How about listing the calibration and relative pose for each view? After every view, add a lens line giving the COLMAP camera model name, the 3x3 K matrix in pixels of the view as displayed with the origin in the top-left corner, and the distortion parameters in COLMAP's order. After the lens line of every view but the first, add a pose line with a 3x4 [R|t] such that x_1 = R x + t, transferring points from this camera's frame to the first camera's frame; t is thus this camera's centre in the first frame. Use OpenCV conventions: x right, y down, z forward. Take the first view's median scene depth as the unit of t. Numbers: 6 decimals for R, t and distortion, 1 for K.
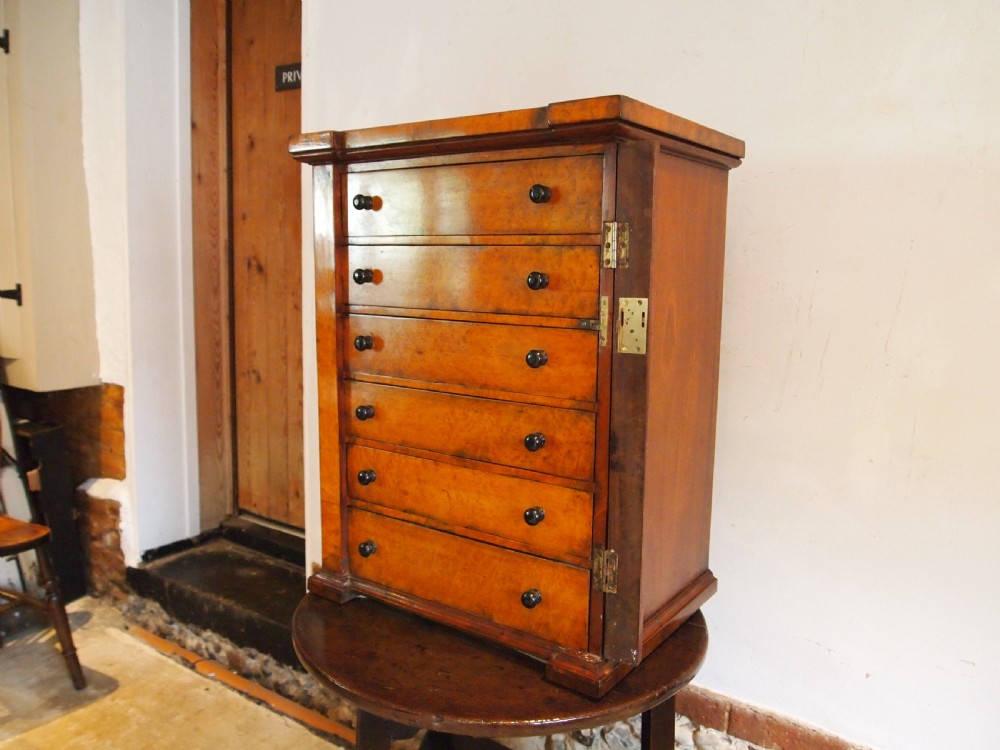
lens RADIAL K [[794.3, 0, 503.0], [0, 794.3, 372.7], [0, 0, 1]] dist [-0.048358, 0.002943]
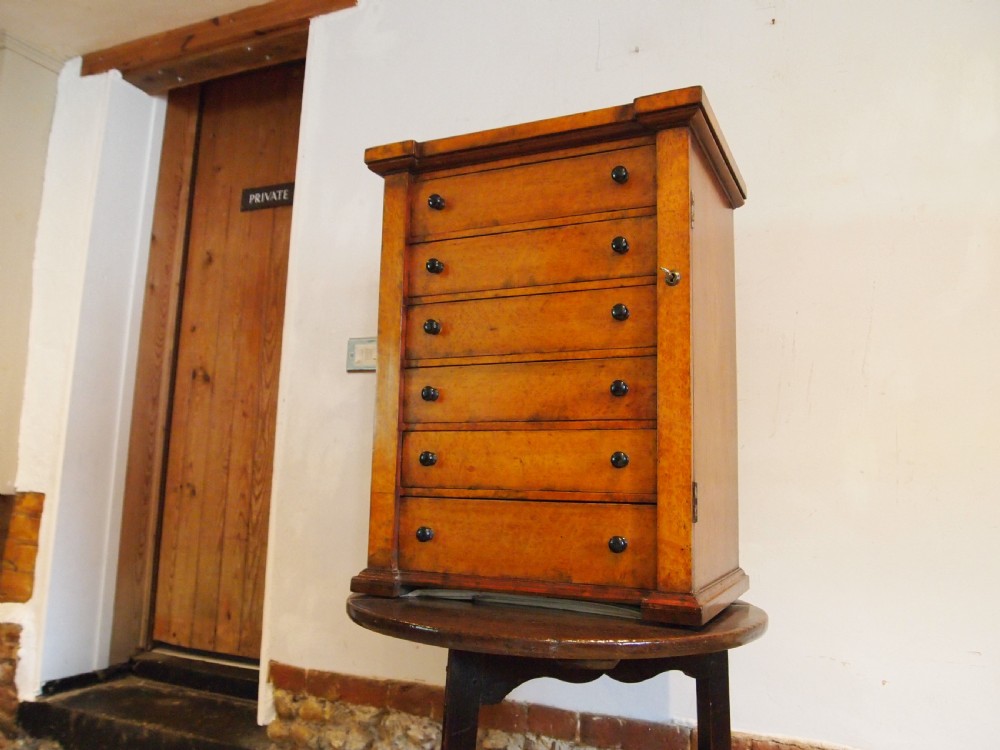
lens RADIAL K [[794.3, 0, 503.0], [0, 794.3, 372.7], [0, 0, 1]] dist [-0.048358, 0.002943]
pose [[0.983990, 0.034622, 0.174829, -0.242292], [0.014418, 0.962270, -0.271713, 0.282893], [-0.177640, 0.269883, 0.946365, -0.003902]]
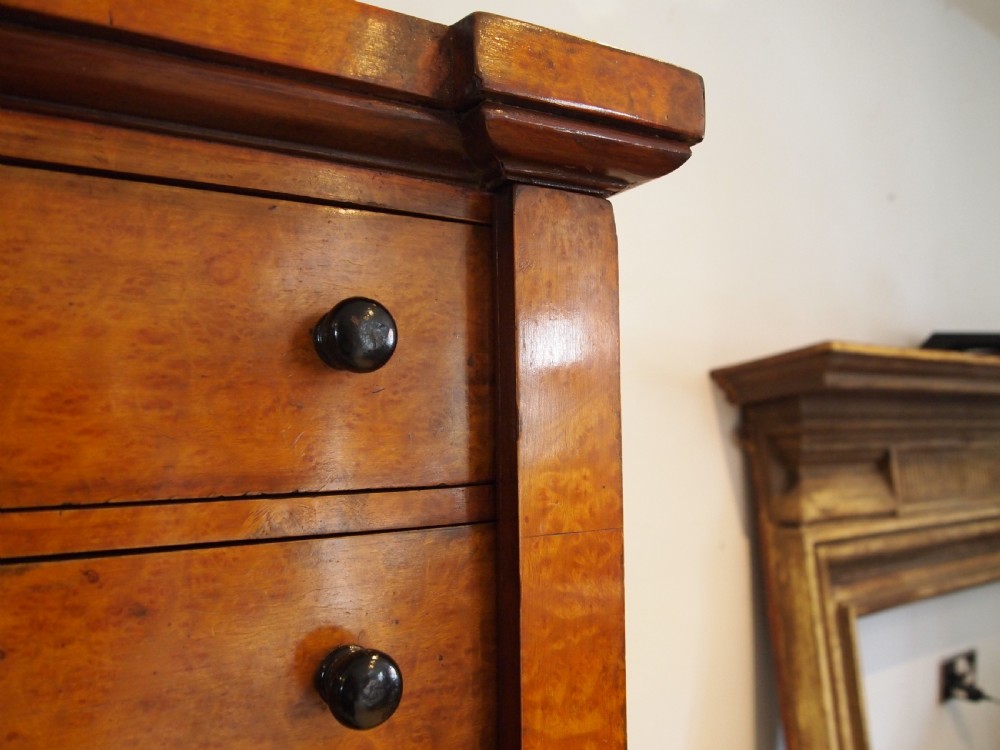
lens RADIAL K [[770.5, 0, 500.0], [0, 770.5, 375.0], [0, 0, 1]] dist [-0.044546, -0.001516]
pose [[0.395703, 0.042957, 0.917373, -0.120605], [0.151879, 0.982090, -0.111499, -0.134888], [-0.905733, 0.183450, 0.382092, 0.652454]]
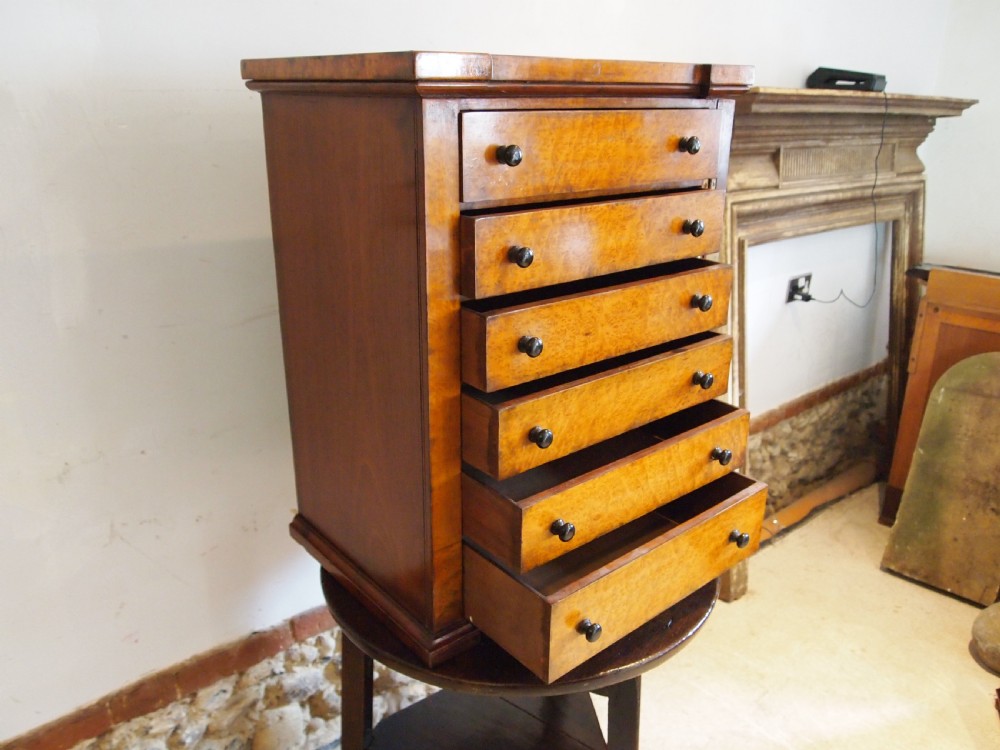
lens RADIAL K [[794.3, 0, 503.0], [0, 794.3, 372.7], [0, 0, 1]] dist [-0.048358, 0.002943]
pose [[0.253226, -0.337504, 0.906624, -0.828377], [0.136719, 0.940248, 0.311835, -0.223763], [-0.957697, 0.044988, 0.284239, 0.700242]]
